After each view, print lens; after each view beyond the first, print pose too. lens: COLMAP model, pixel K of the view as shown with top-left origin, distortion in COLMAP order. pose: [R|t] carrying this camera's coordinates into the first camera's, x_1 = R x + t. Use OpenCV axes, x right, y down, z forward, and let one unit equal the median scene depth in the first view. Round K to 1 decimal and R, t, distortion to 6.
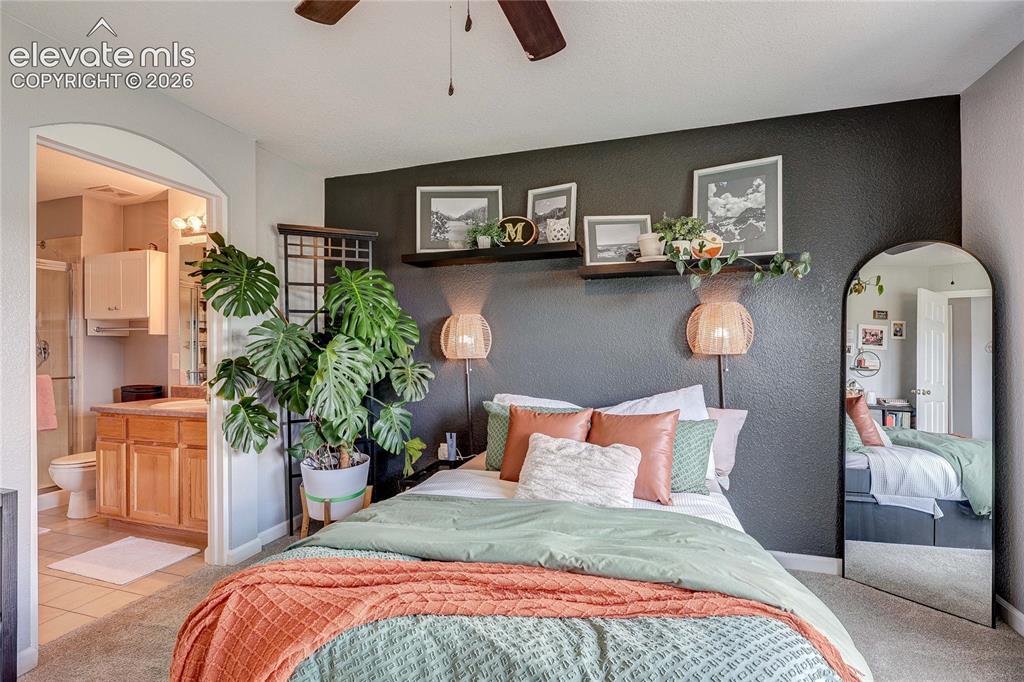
lens RADIAL K [[478.2, 0, 512.0], [0, 478.2, 341.0], [0, 0, 1]] dist [-0.002411, -0.000616]
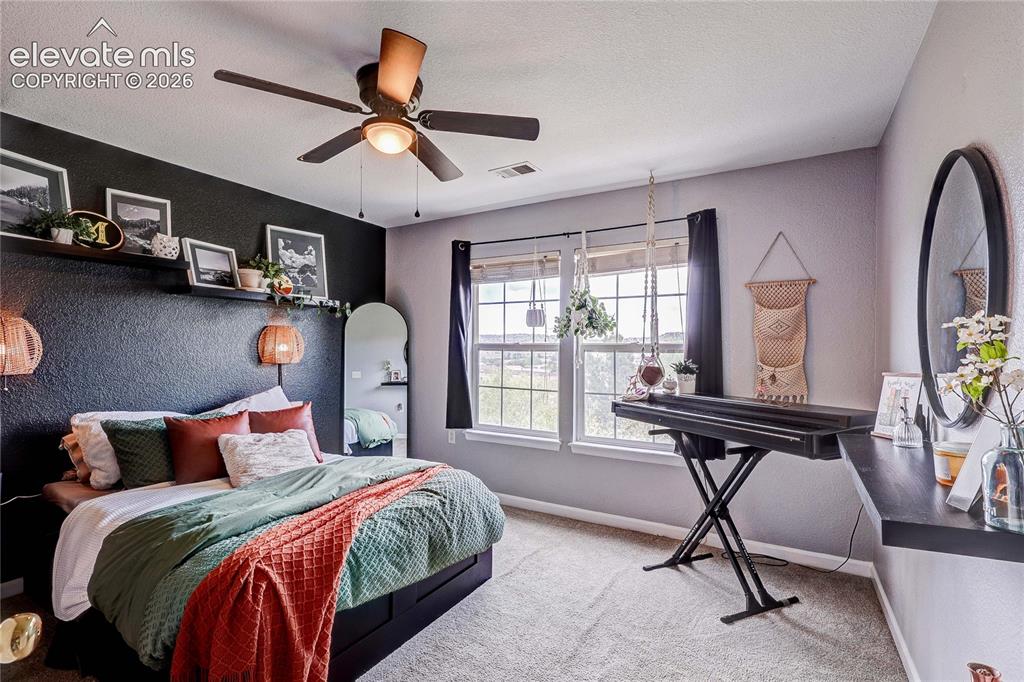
lens RADIAL K [[478.2, 0, 512.0], [0, 478.2, 341.0], [0, 0, 1]] dist [-0.002411, -0.000616]
pose [[0.227119, 0.024690, 0.973554, -0.764318], [-0.025217, 0.999492, -0.019466, -0.026313], [-0.973541, -0.020129, 0.227626, 0.035207]]
